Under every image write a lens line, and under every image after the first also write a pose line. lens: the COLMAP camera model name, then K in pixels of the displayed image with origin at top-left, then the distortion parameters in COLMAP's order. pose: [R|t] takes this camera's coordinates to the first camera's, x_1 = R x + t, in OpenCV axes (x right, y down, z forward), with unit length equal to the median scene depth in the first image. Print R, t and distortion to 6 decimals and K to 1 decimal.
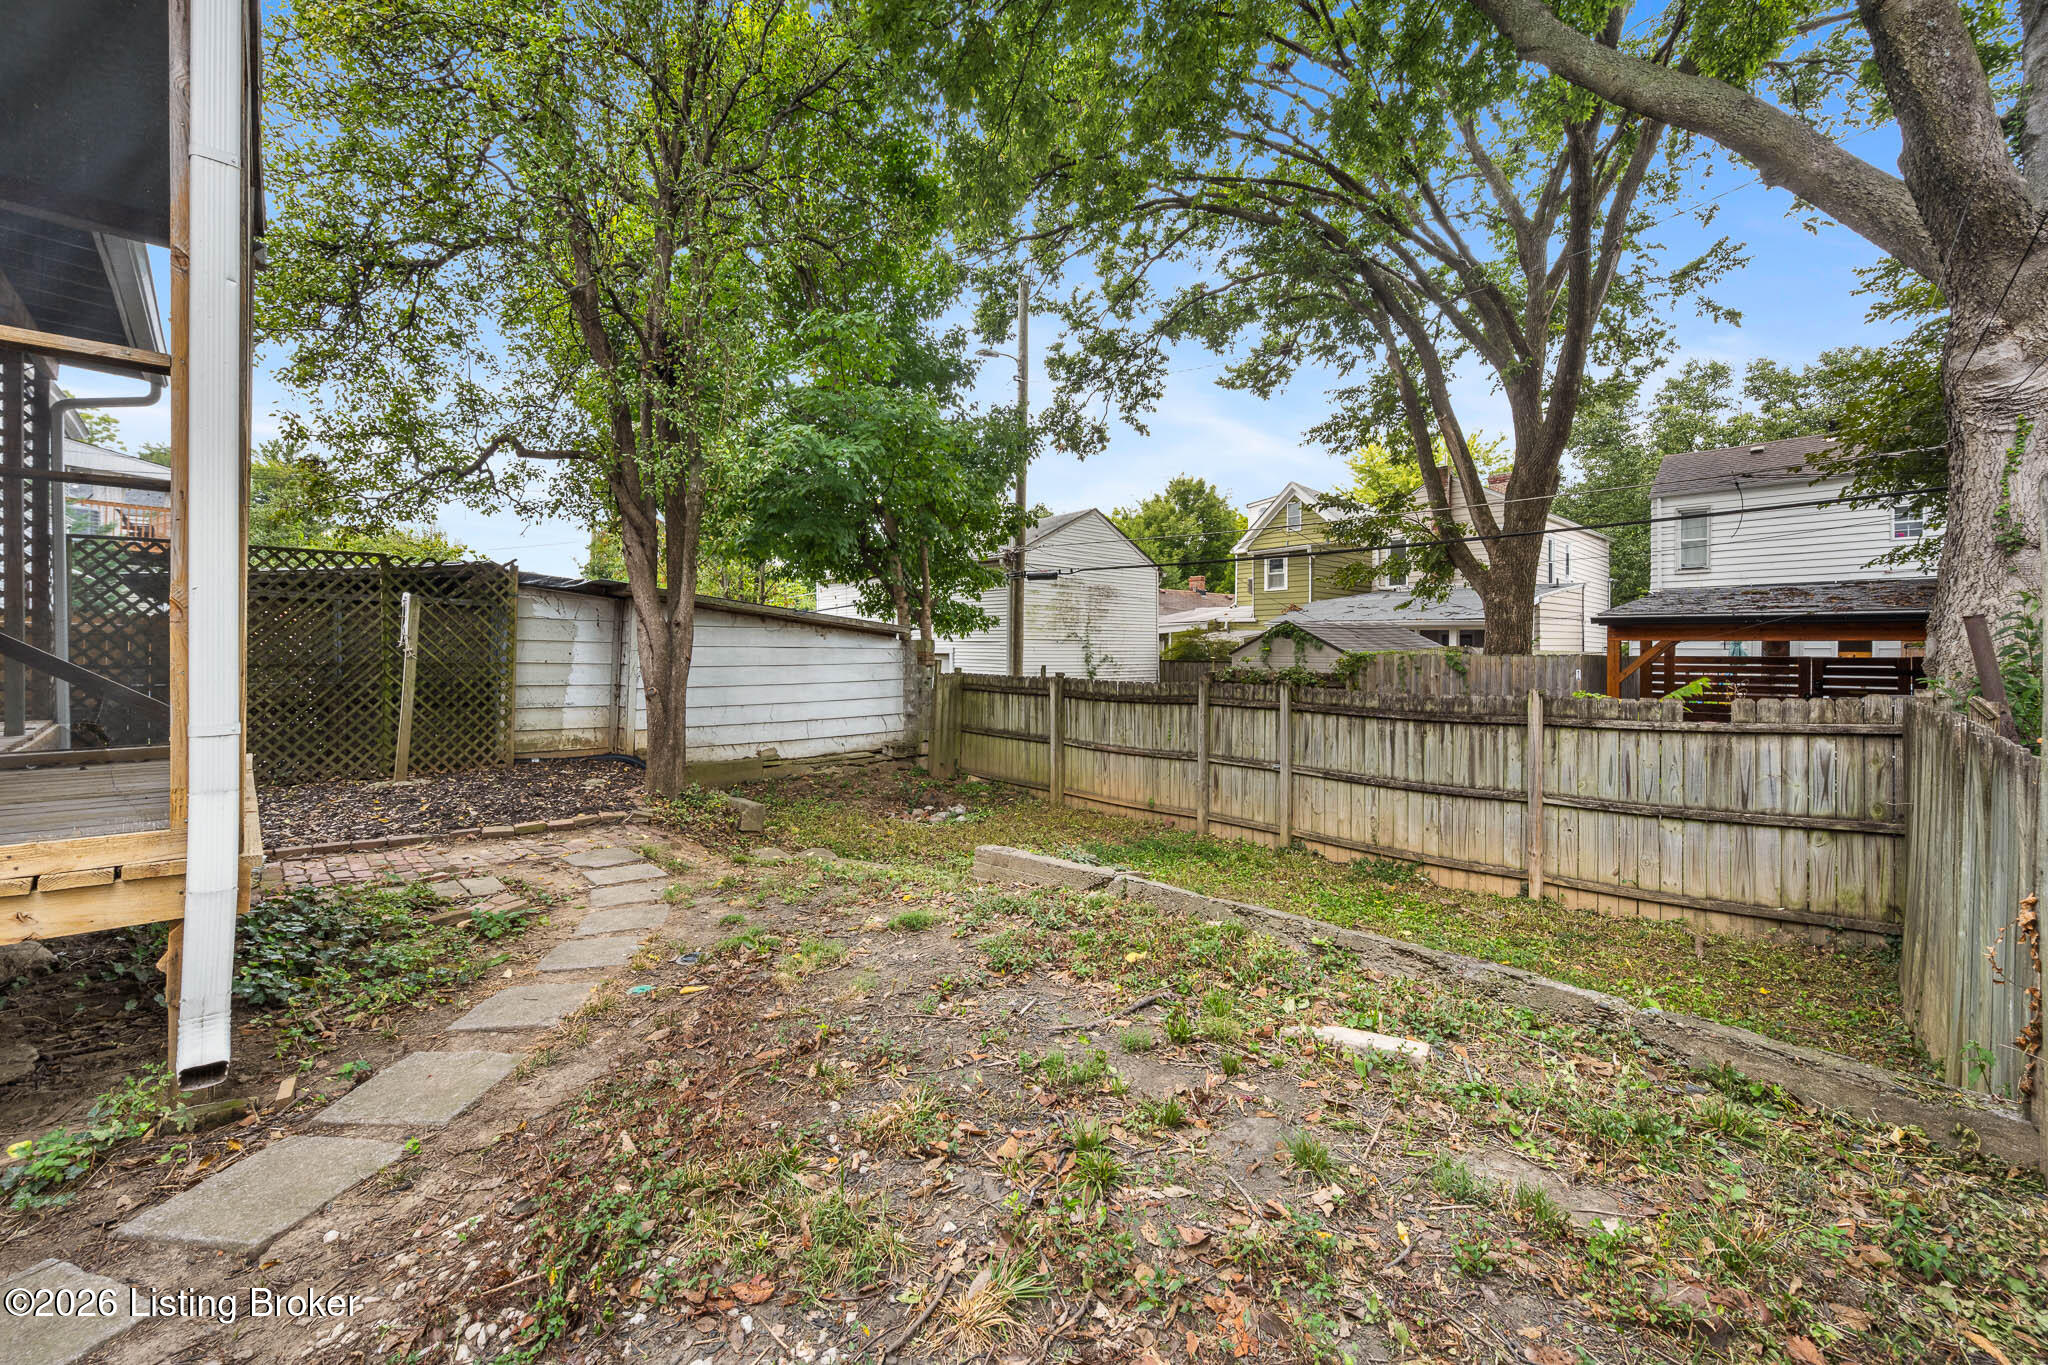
lens RADIAL K [[823.9, 0, 1023.3], [0, 823.9, 655.8], [0, 0, 1]] dist [-0.000149, -0.000086]
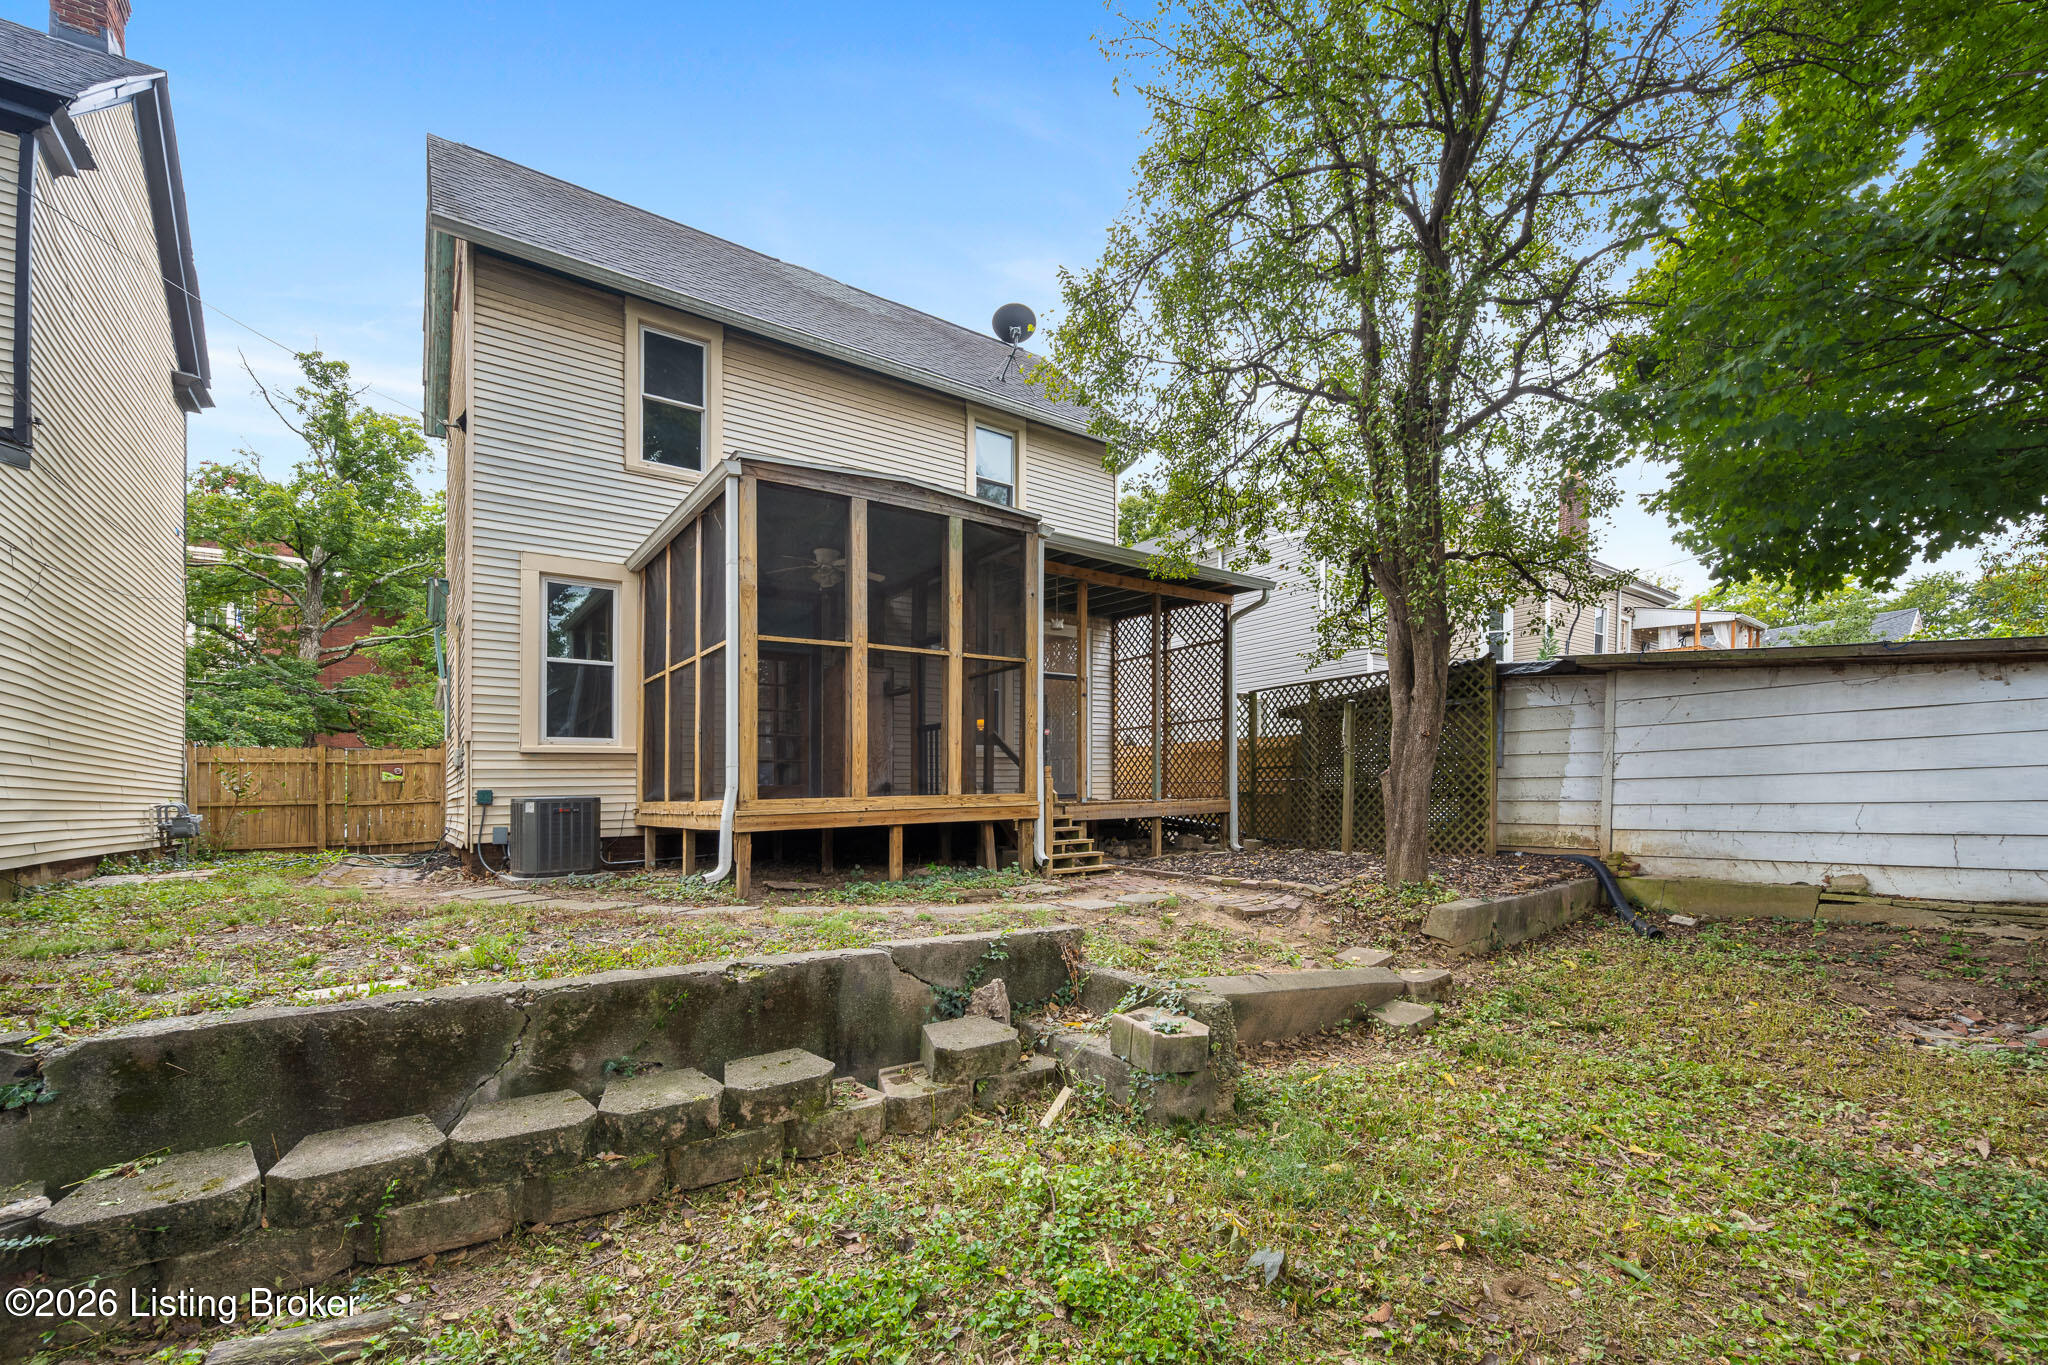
lens RADIAL K [[823.9, 0, 1023.3], [0, 823.9, 655.8], [0, 0, 1]] dist [-0.000149, -0.000086]
pose [[-0.104390, -0.165175, -0.980724, 0.535557], [0.026410, 0.985304, -0.168758, 0.052852], [0.994186, -0.043518, -0.098494, 0.617193]]
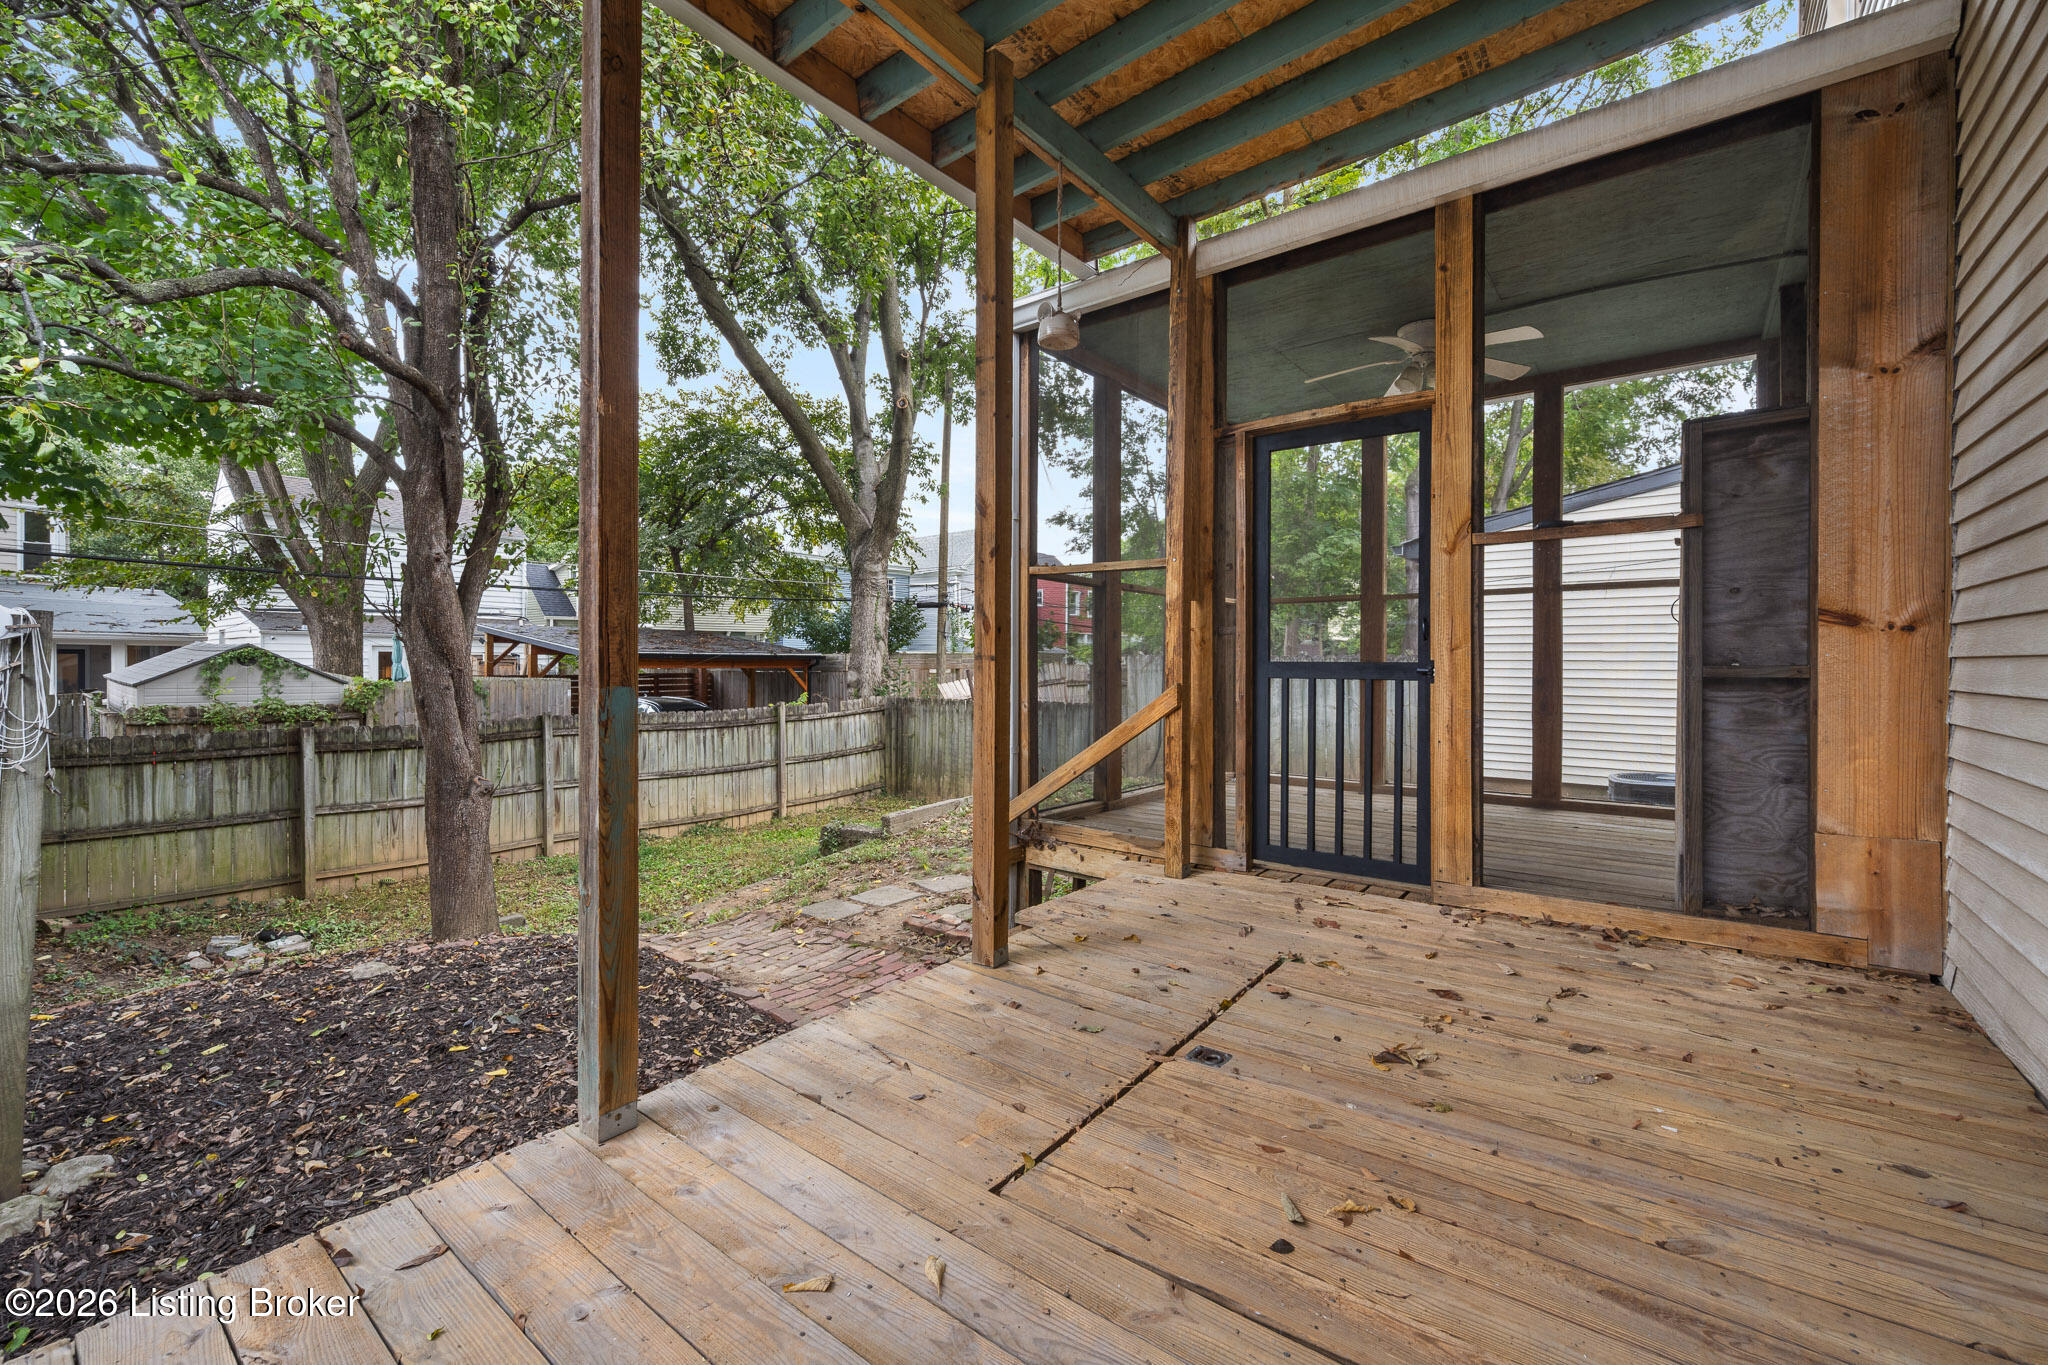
lens RADIAL K [[847.4, 0, 1024.0], [0, 847.4, 682.5], [0, 0, 1]] dist [-0.000336, -0.000009]
pose [[-0.146370, -0.032500, 0.988696, -1.085594], [0.001893, 0.999449, 0.033134, -0.052567], [-0.989228, 0.006721, -0.146228, 0.619685]]
